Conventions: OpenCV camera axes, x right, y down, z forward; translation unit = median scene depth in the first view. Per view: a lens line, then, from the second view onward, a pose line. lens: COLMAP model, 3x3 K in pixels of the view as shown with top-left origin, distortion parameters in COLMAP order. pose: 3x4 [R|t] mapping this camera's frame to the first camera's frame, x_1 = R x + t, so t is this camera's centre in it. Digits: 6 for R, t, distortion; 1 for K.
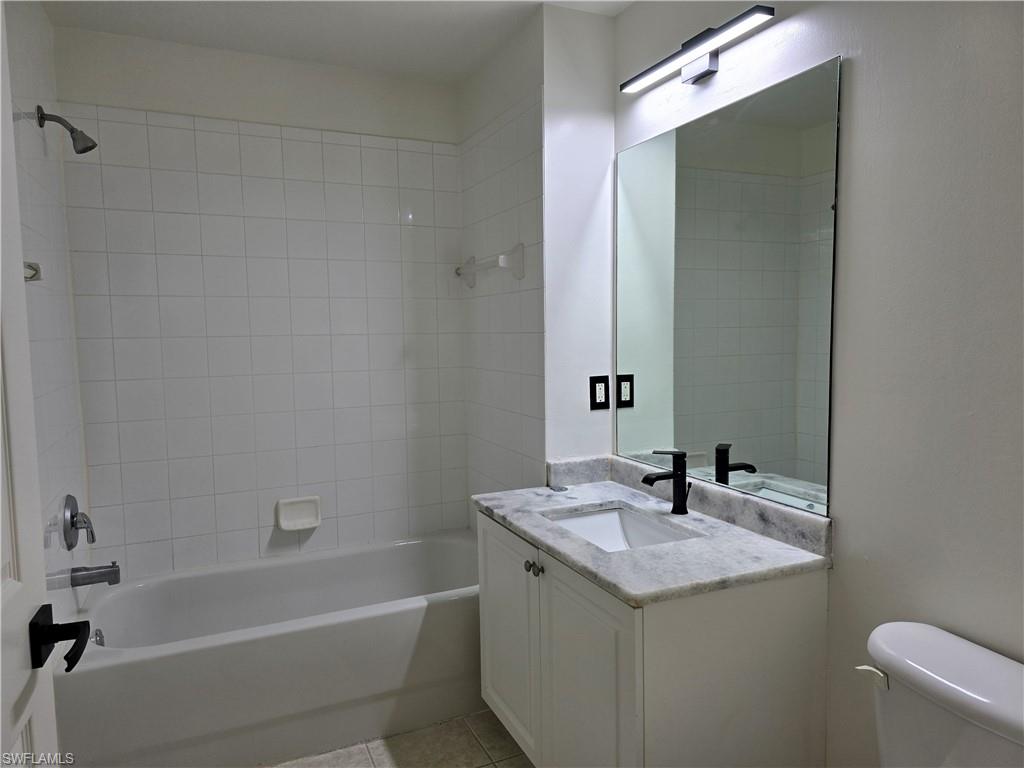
lens RADIAL K [[686.1, 0, 509.1], [0, 686.1, 384.5], [0, 0, 1]] dist [0.055958, -0.044062]
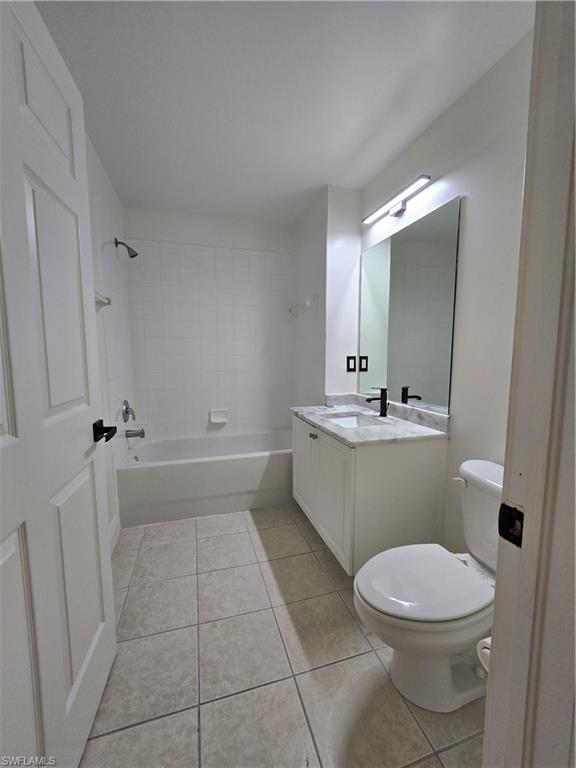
lens RADIAL K [[316.7, 0, 289.3], [0, 316.7, 387.3], [0, 0, 1]] dist [-0.002245, 0.000500]
pose [[0.991674, 0.026729, -0.125970, 0.073214], [-0.024094, 0.999459, 0.022397, 0.075784], [0.126501, -0.019175, 0.991781, -0.021520]]
